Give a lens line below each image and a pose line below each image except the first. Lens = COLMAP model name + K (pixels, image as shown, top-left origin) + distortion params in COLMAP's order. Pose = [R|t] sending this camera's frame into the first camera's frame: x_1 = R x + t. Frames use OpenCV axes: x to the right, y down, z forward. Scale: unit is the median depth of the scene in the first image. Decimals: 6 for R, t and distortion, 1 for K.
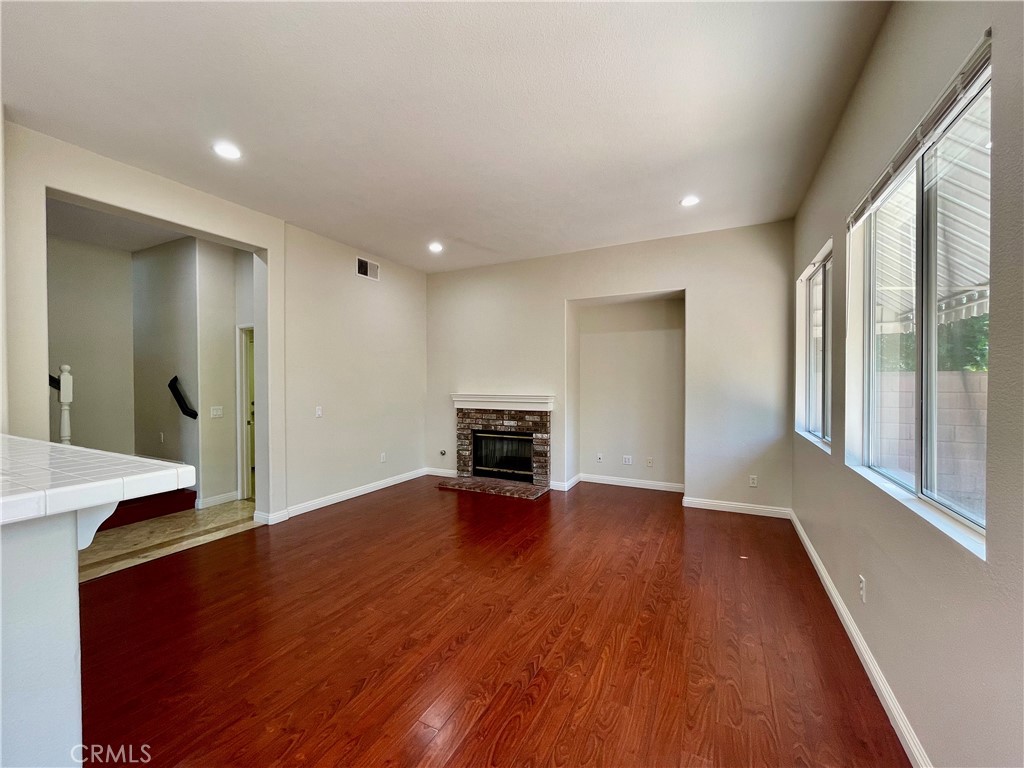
lens RADIAL K [[415.8, 0, 512.4], [0, 415.8, 384.7], [0, 0, 1]] dist [0.000081, 0.000976]
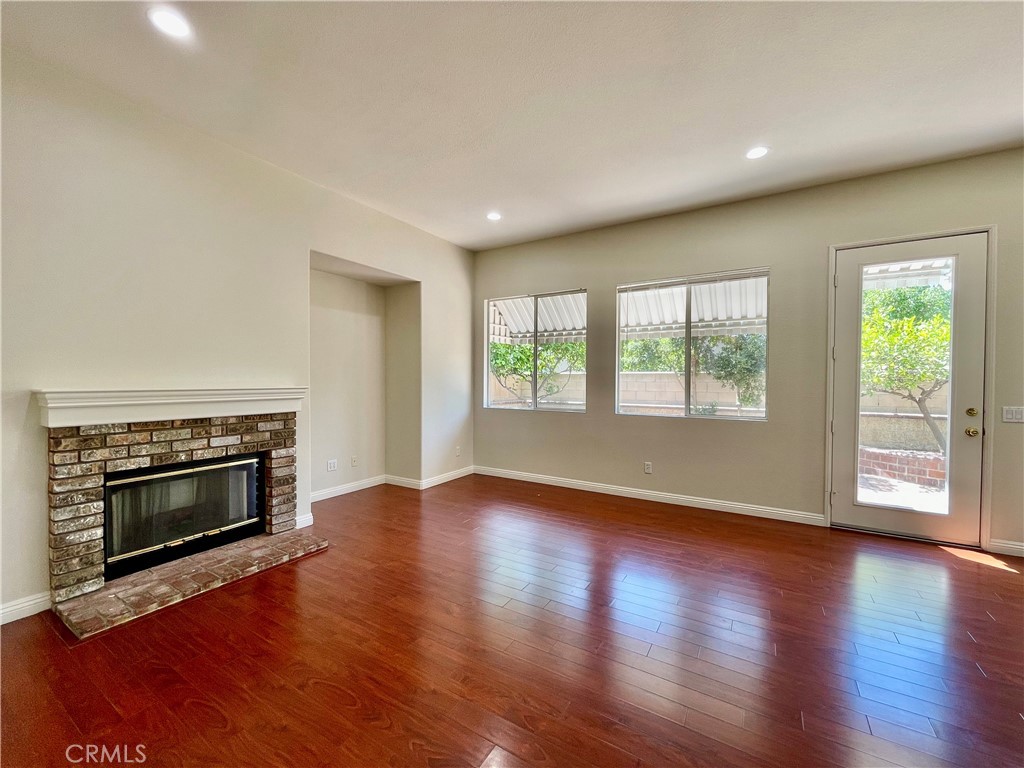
lens RADIAL K [[415.8, 0, 509.8], [0, 415.8, 384.0], [0, 0, 1]] dist [0.000081, 0.000976]
pose [[0.088955, -0.010353, 0.995982, -0.512676], [0.005128, 0.999937, 0.009936, 0.015086], [-0.996022, 0.004224, 0.089002, 0.584501]]
